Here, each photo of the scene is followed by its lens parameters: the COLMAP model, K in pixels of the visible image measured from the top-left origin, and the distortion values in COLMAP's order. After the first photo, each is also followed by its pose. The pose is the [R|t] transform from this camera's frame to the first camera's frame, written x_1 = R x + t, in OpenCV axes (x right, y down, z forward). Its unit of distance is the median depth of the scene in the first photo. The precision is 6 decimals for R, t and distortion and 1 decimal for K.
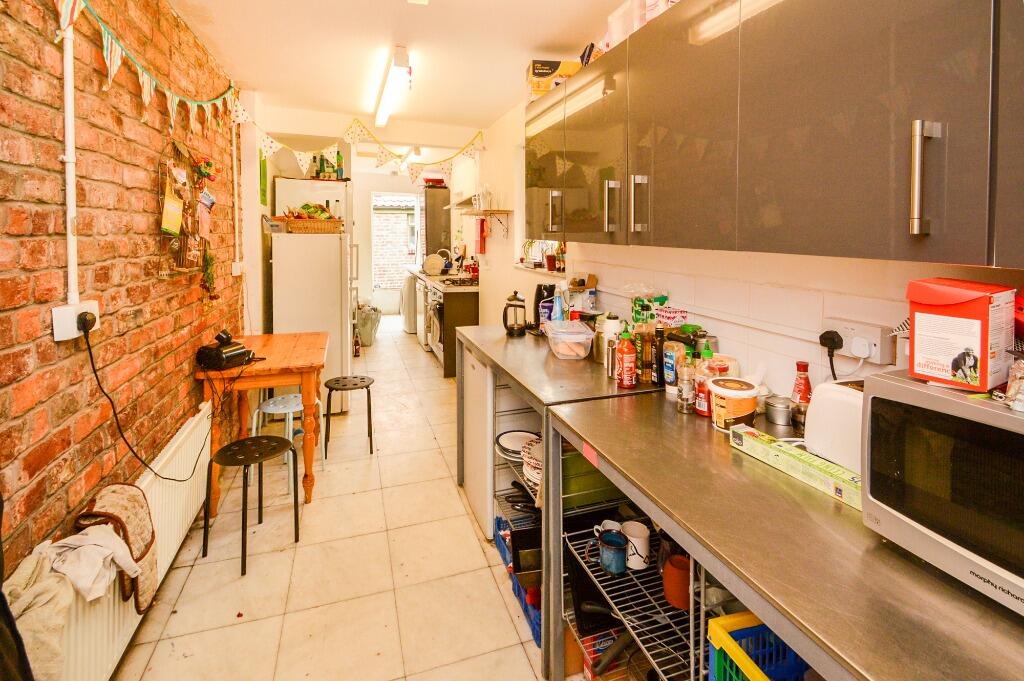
lens RADIAL K [[463.5, 0, 512.0], [0, 463.5, 340.5], [0, 0, 1]] dist [0.000207, -0.000007]
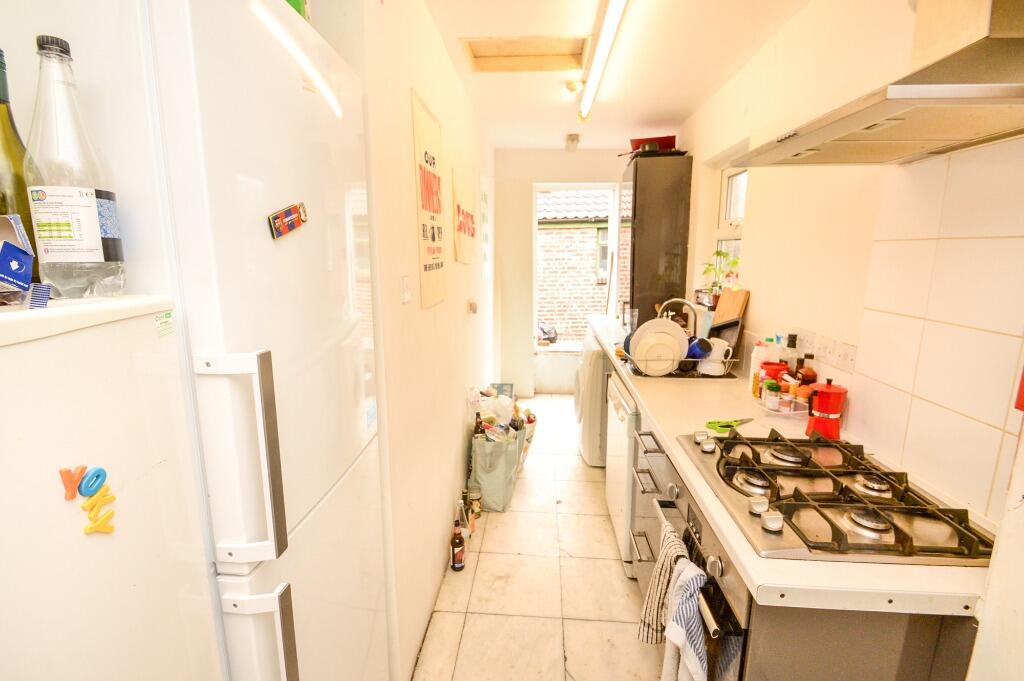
lens RADIAL K [[463.5, 0, 512.0], [0, 463.5, 340.5], [0, 0, 1]] dist [0.000207, -0.000007]
pose [[0.918647, 0.008859, -0.394980, -0.102965], [-0.020385, 0.999480, -0.024994, -0.127517], [0.394554, 0.031012, 0.918349, 0.486468]]
